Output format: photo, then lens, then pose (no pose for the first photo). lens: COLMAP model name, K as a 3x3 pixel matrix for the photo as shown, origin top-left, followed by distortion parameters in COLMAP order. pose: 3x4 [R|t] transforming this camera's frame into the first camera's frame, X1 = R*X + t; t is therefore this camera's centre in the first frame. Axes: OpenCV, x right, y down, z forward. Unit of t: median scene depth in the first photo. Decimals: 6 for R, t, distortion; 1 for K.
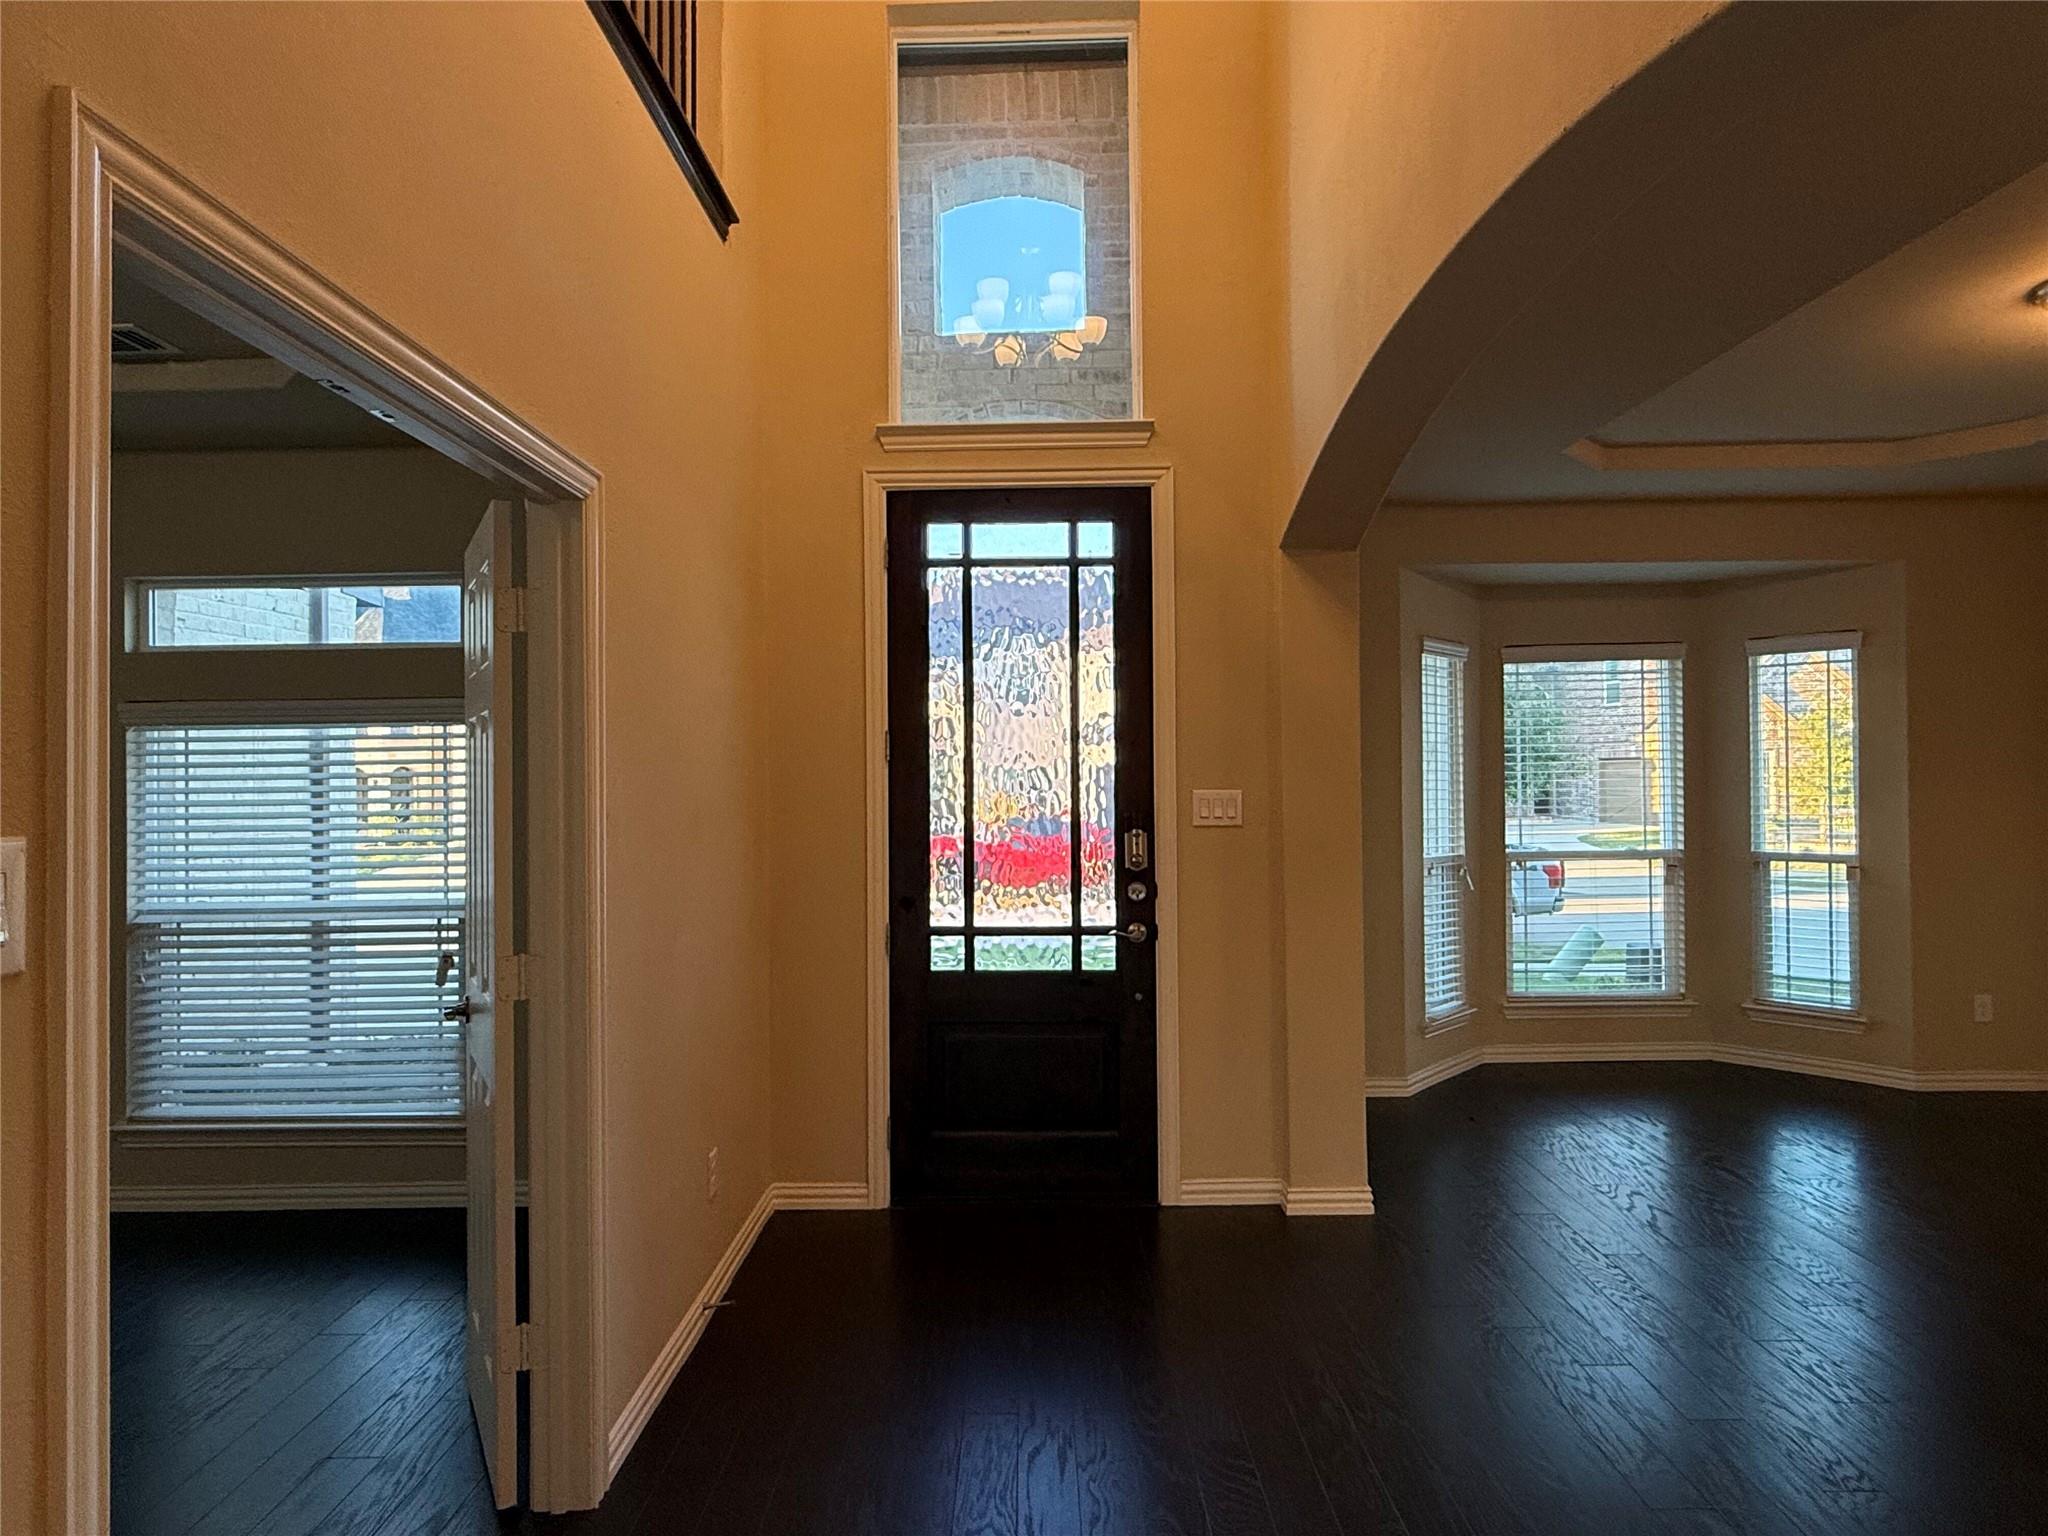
lens RADIAL K [[1170.2, 0, 1023.2], [0, 1170.2, 760.2], [0, 0, 1]] dist [0.003599, -0.000223]
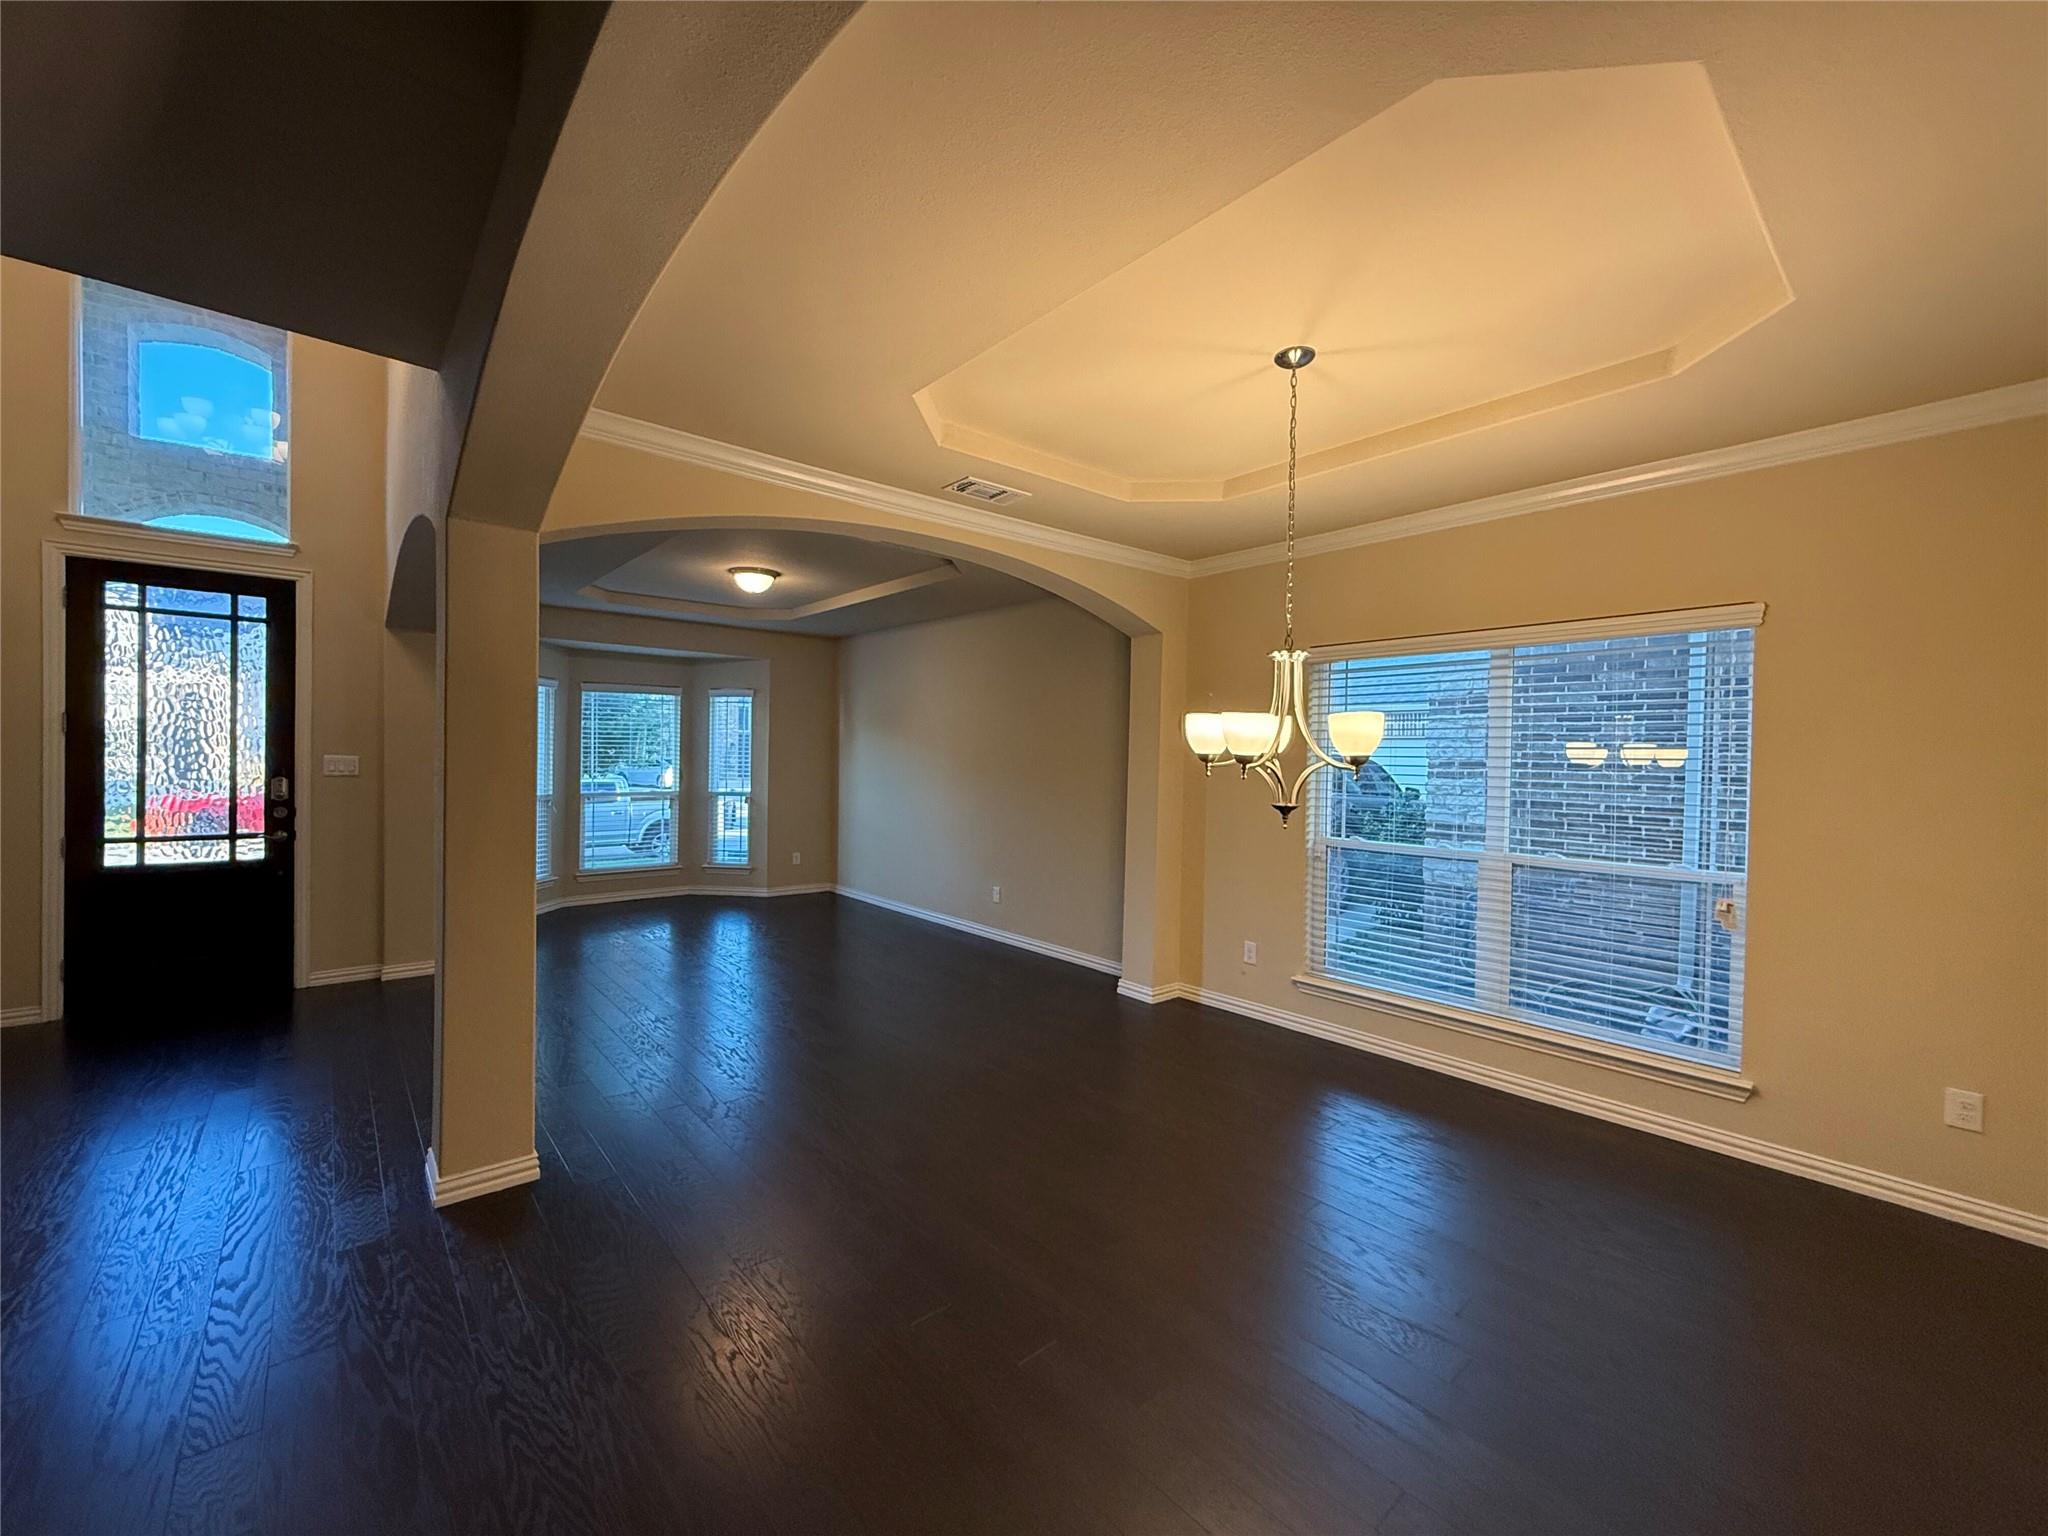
lens RADIAL K [[817.0, 0, 1024.3], [0, 817.0, 762.8], [0, 0, 1]] dist [0.001943, -0.000066]
pose [[0.760024, 0.016300, 0.649691, 0.144143], [-0.033638, 0.999332, 0.014279, -0.016628], [-0.649024, -0.032707, 0.760064, -0.635836]]
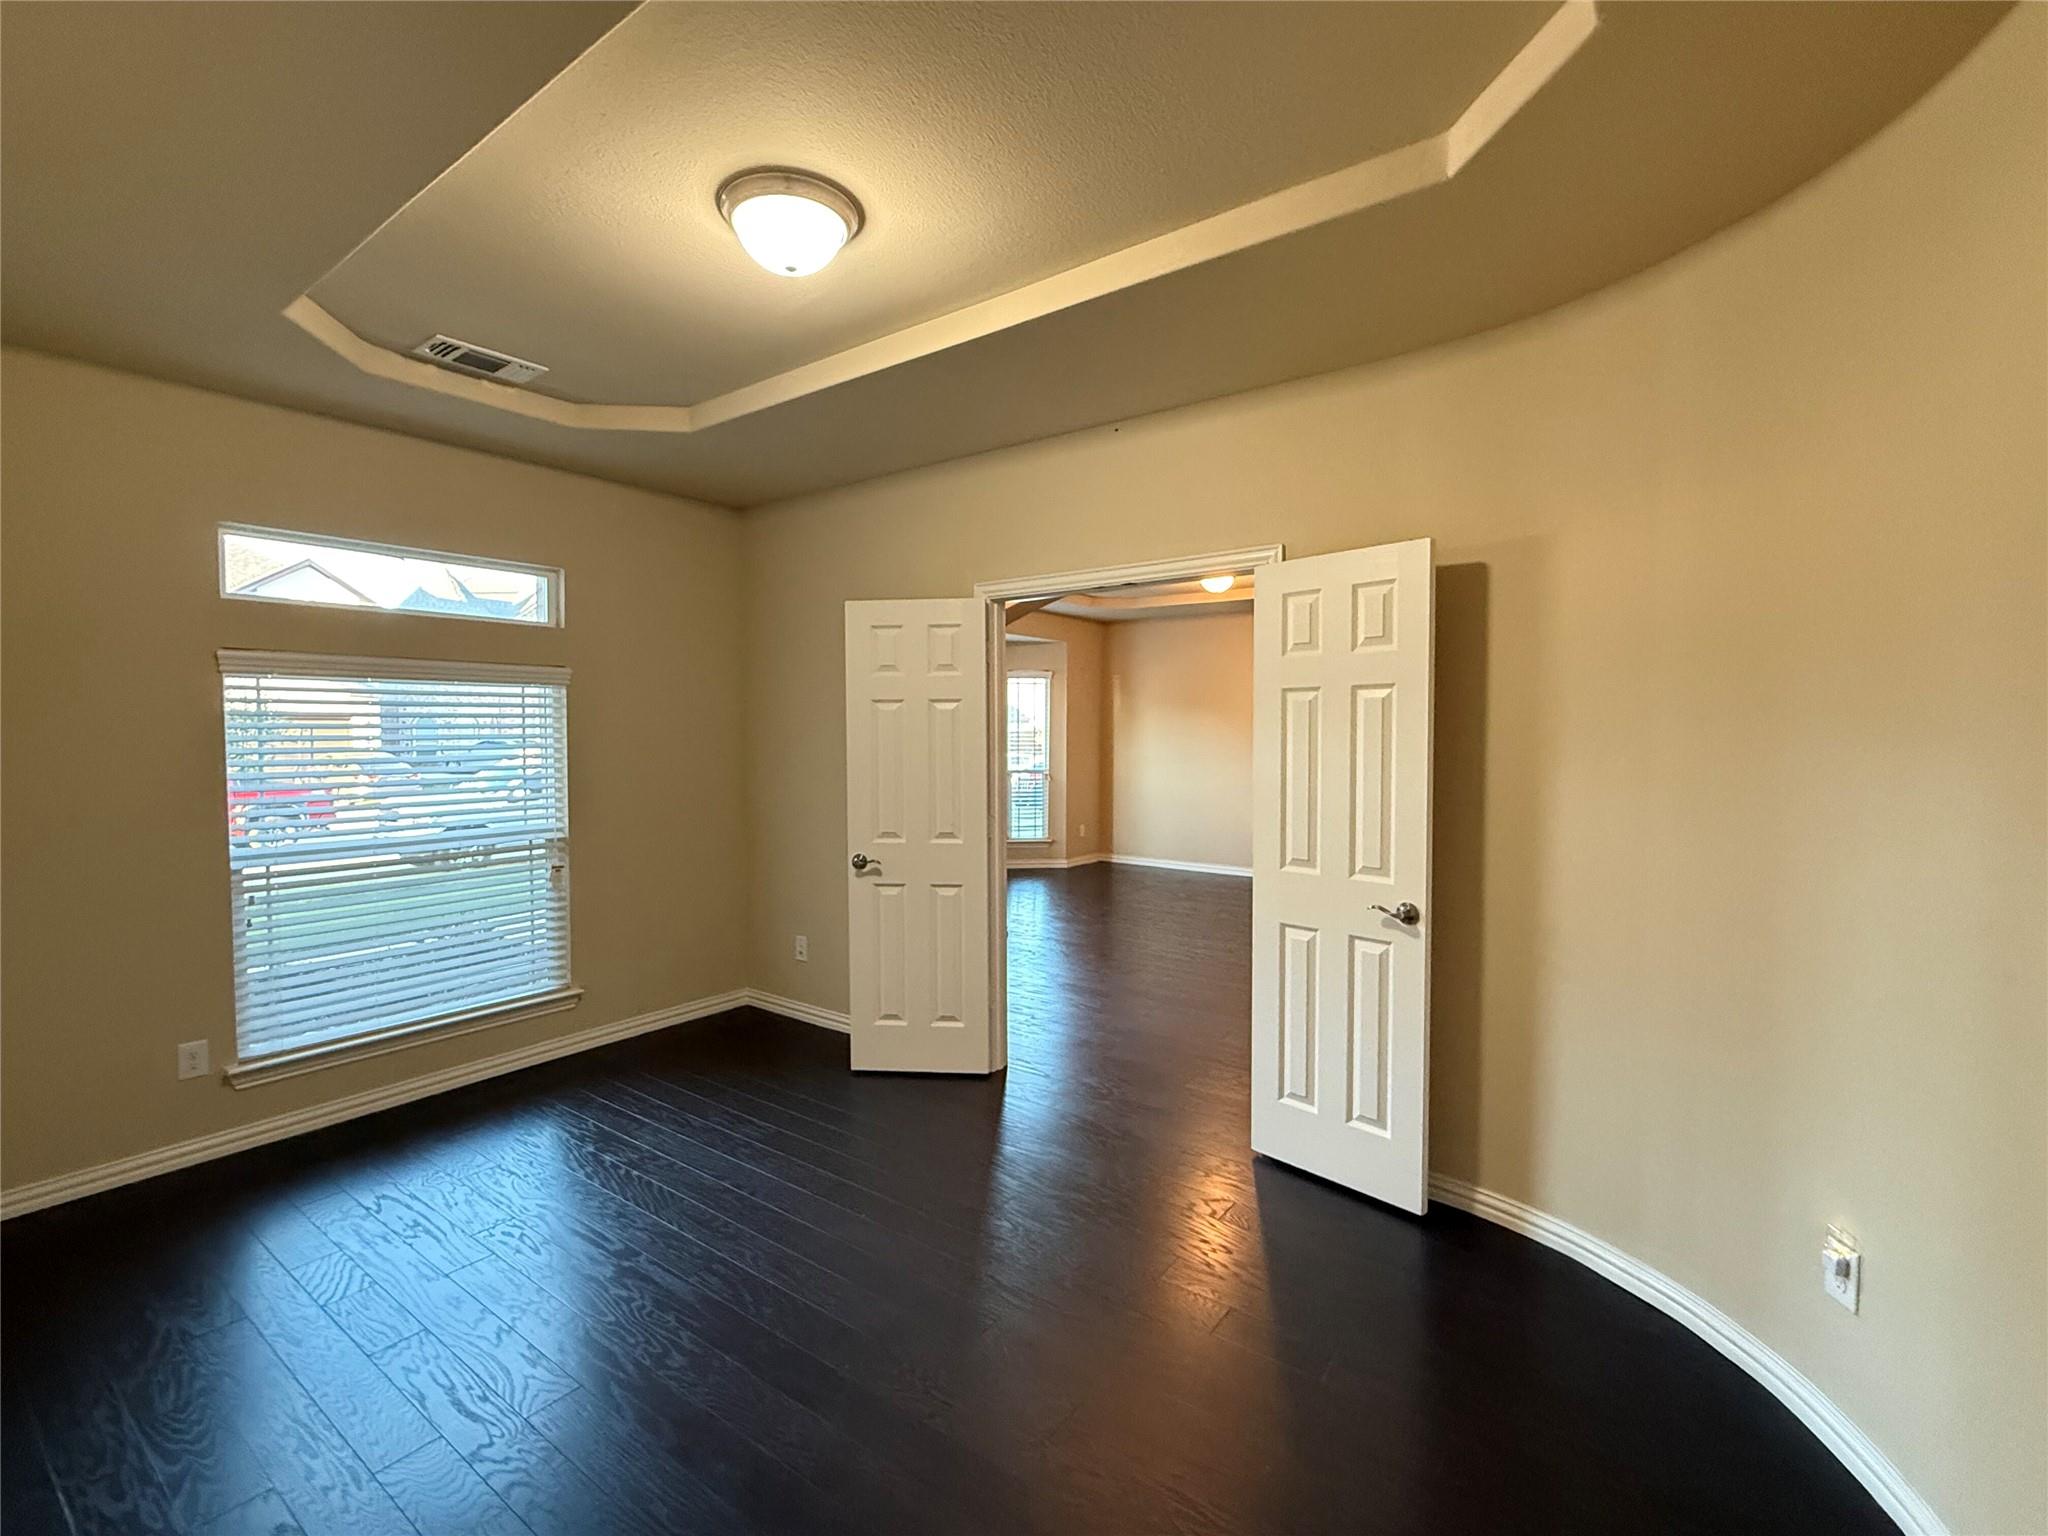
lens RADIAL K [[886.1, 0, 1025.2], [0, 886.1, 769.0], [0, 0, 1]] dist [0.000015, -0.000062]
pose [[0.596953, -0.026224, 0.801847, -0.913687], [-0.009802, 0.999153, 0.039973, 0.015075], [-0.802216, -0.031722, 0.596190, 0.005388]]
